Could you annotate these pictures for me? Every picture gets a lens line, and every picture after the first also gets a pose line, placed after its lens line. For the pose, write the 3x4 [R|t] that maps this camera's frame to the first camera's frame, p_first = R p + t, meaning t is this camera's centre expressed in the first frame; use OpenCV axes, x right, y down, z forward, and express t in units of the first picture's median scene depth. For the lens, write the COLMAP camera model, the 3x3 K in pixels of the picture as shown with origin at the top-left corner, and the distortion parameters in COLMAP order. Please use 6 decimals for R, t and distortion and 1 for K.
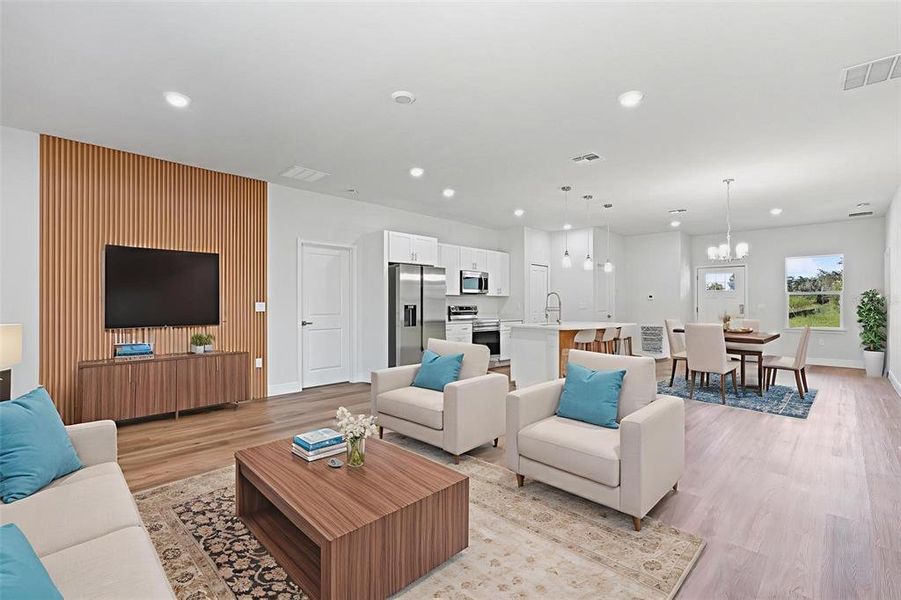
lens RADIAL K [[413.0, 0, 451.3], [0, 413.0, 303.0], [0, 0, 1]] dist [0.003201, 0.000473]
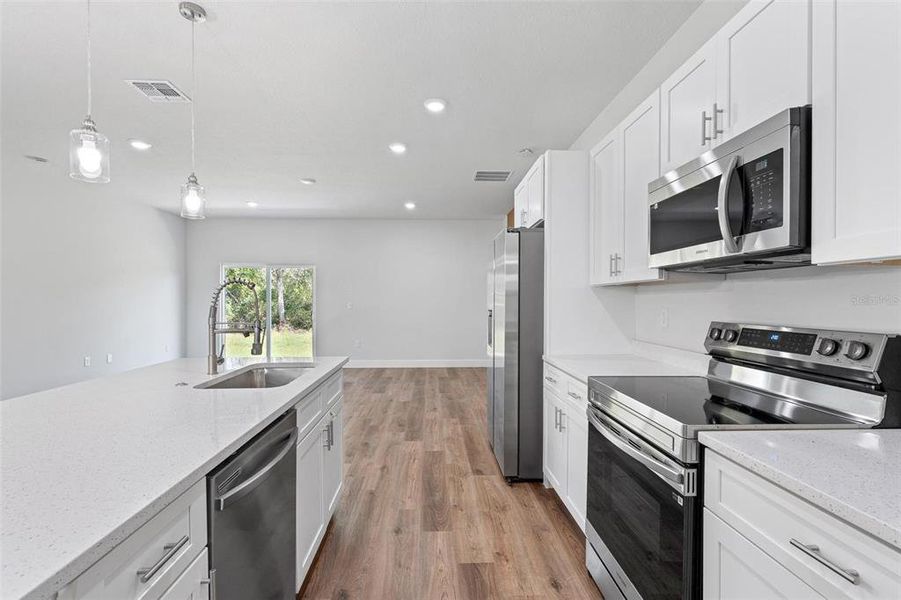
lens RADIAL K [[413.0, 0, 448.9], [0, 413.0, 302.5], [0, 0, 1]] dist [0.003201, 0.000473]
pose [[-0.696233, 0.004104, -0.717804, 0.285639], [0.002668, 0.999992, 0.003129, -0.005880], [0.717811, 0.000263, -0.696238, 1.044870]]
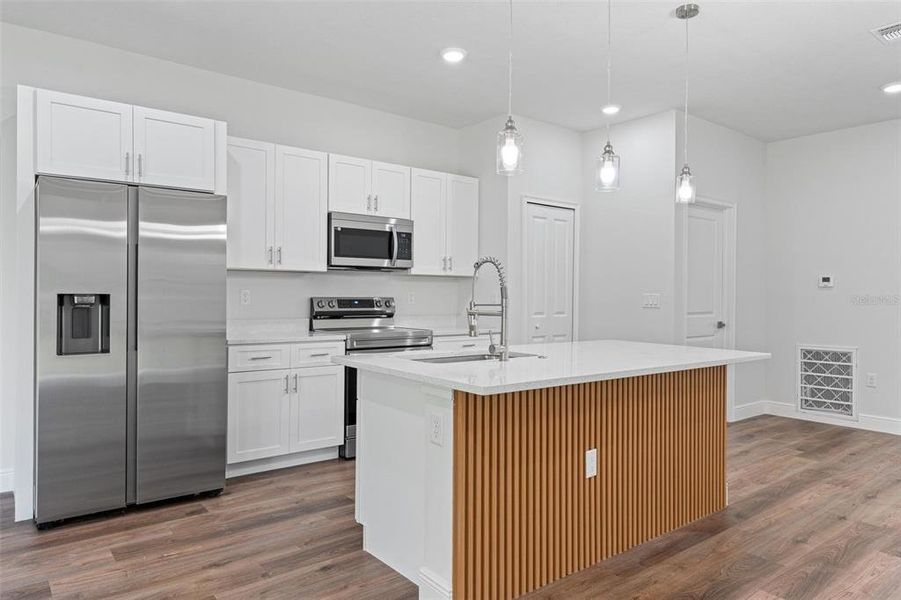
lens RADIAL K [[581.1, 0, 450.1], [0, 581.1, 293.9], [0, 0, 1]] dist [-0.009981, 0.002747]
pose [[0.990252, 0.008451, -0.139033, 0.217053], [-0.008369, 0.999964, 0.001171, 0.001892], [0.139038, 0.000004, 0.990287, 0.424261]]
